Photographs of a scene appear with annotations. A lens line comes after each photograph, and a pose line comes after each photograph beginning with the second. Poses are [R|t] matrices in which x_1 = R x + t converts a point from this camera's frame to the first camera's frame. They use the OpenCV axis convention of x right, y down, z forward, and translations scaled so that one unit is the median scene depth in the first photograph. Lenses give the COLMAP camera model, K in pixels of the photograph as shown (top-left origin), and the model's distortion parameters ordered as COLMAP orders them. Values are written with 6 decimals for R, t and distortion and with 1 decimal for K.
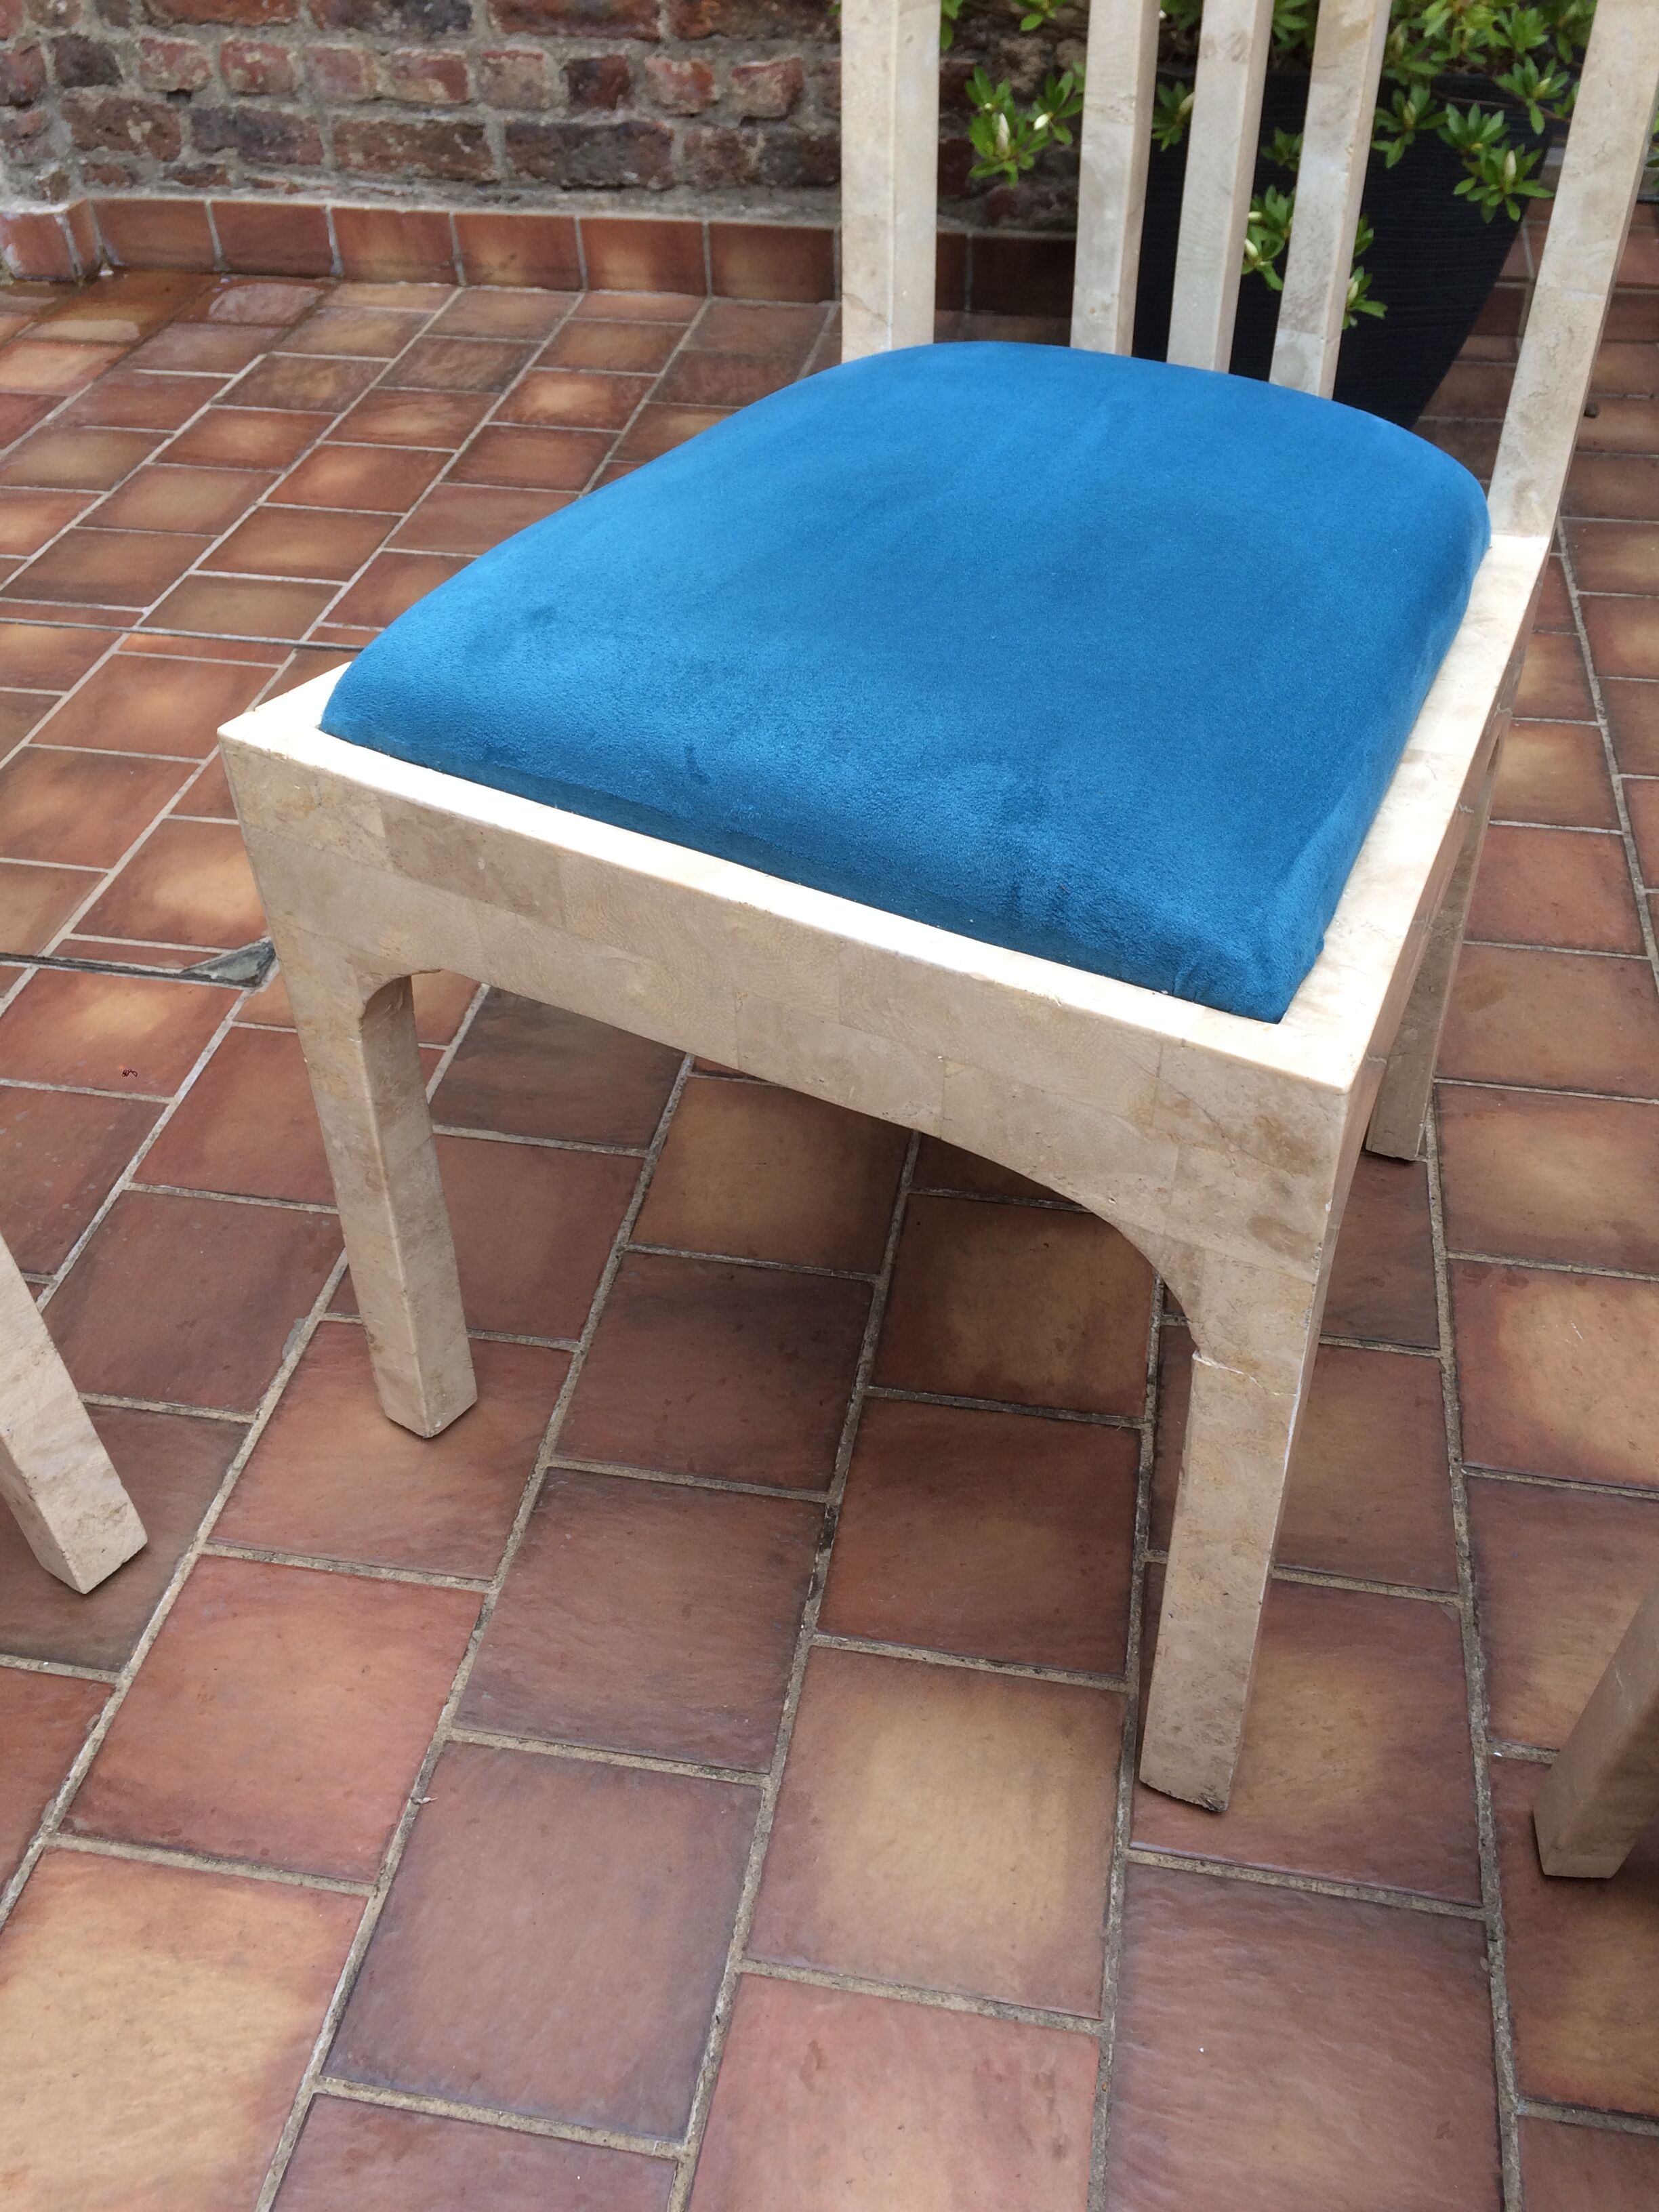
lens RADIAL K [[1889.9, 0, 844.0], [0, 1889.9, 1121.3], [0, 0, 1]] dist [0.082374, -0.114186]
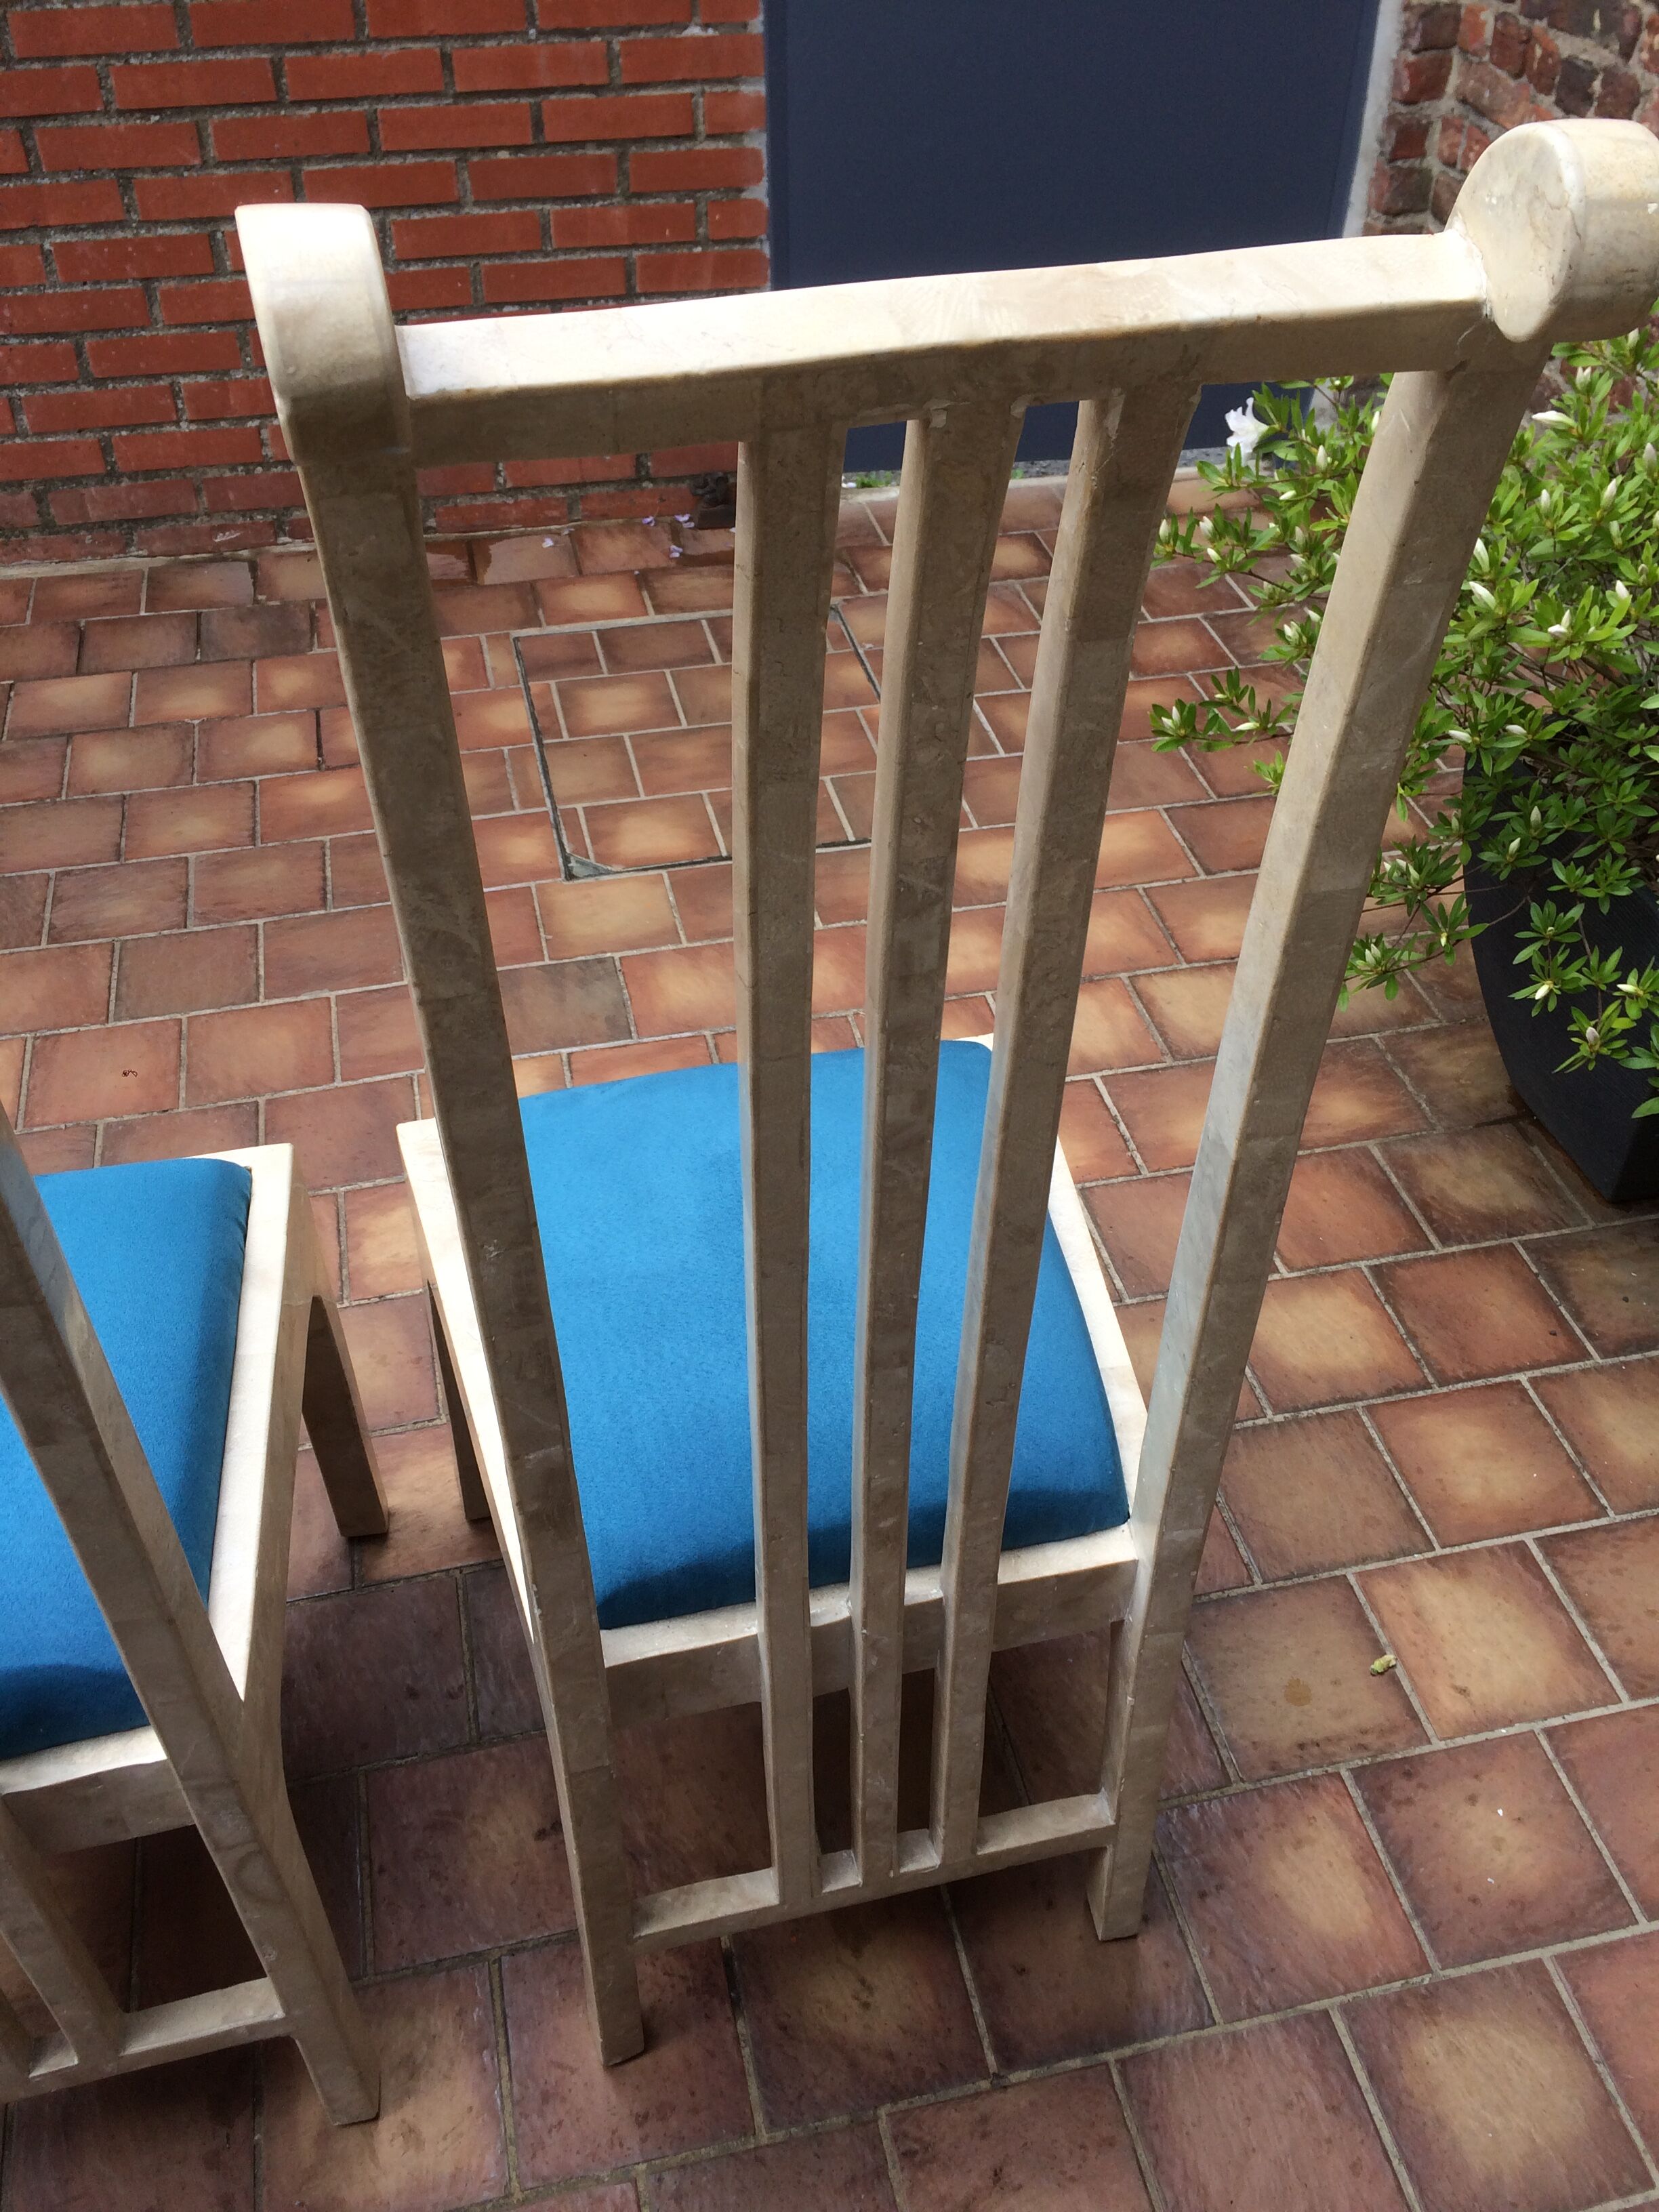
lens RADIAL K [[1889.9, 0, 857.0], [0, 1889.9, 1116.0], [0, 0, 1]] dist [0.082374, -0.114186]
pose [[0.394418, 0.628928, -0.669989, 1.138460], [-0.619802, 0.720358, 0.311337, -0.645833], [0.678440, 0.292463, 0.673932, 0.076994]]
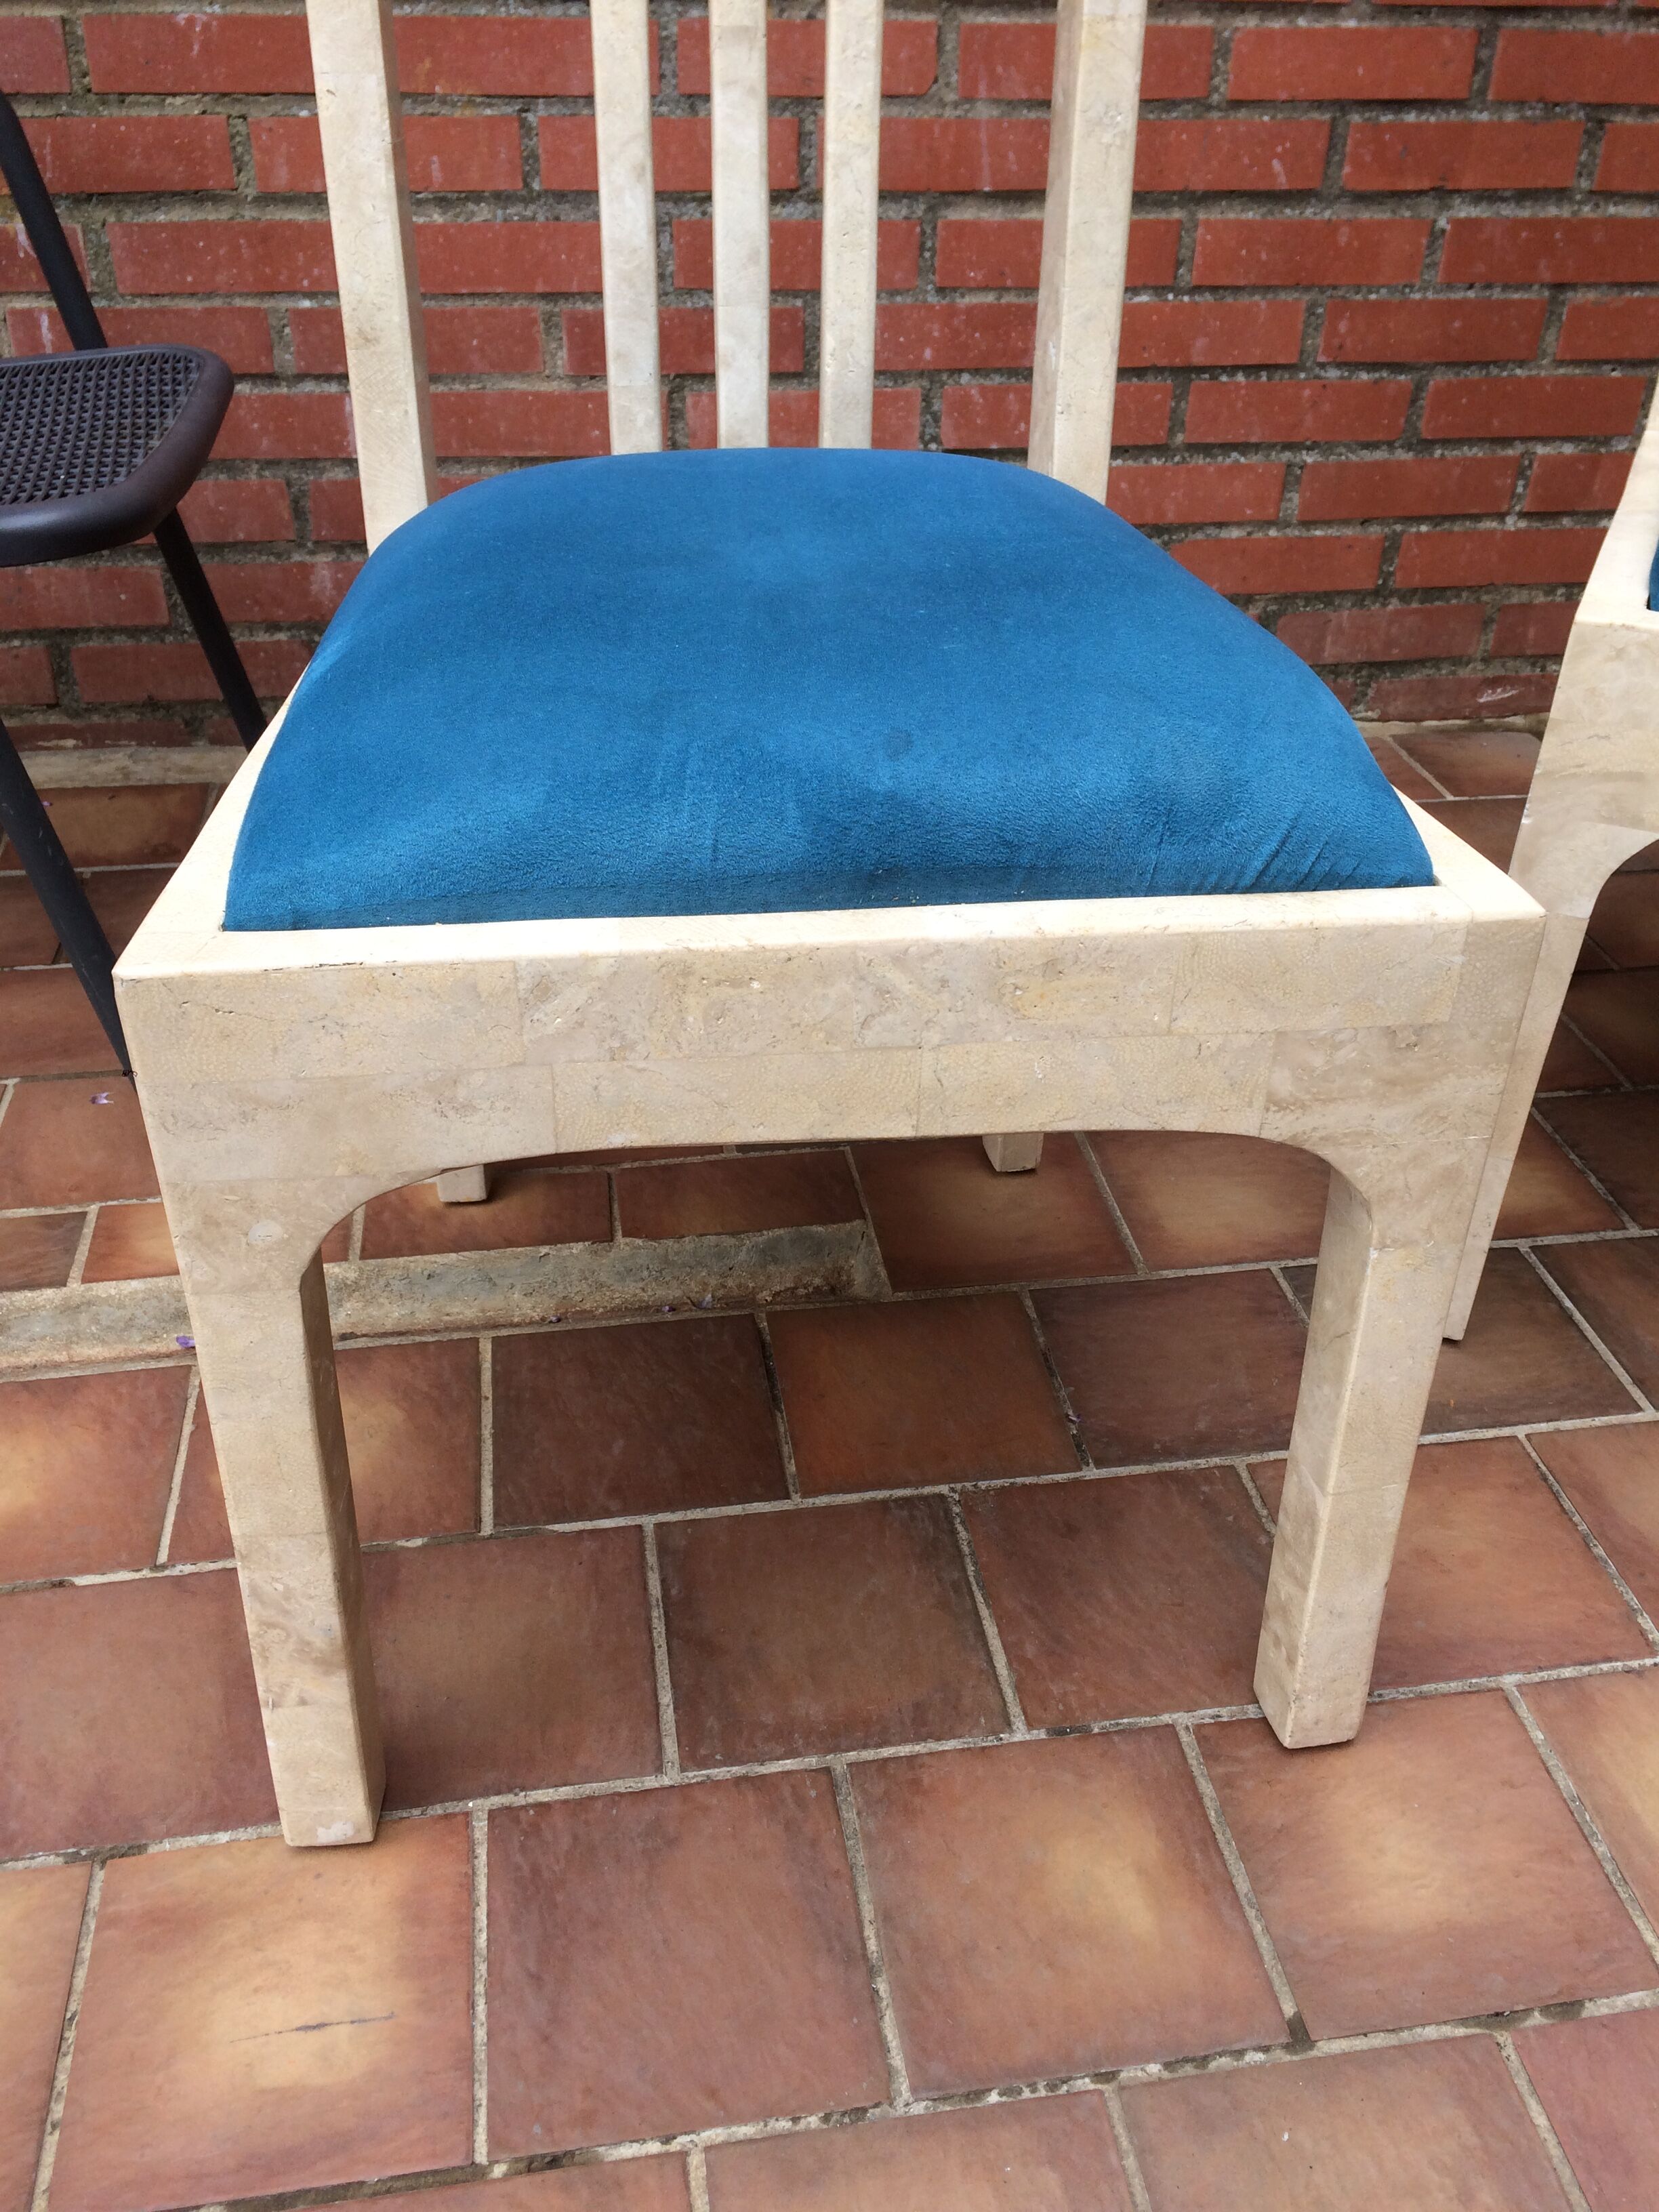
lens RADIAL K [[1889.9, 0, 840.6], [0, 1889.9, 1100.4], [0, 0, 1]] dist [0.082374, -0.114186]
pose [[0.332159, 0.534984, -0.776829, 0.026618], [-0.648326, 0.727688, 0.223928, 0.263720], [0.685086, 0.429259, 0.588552, -0.186595]]
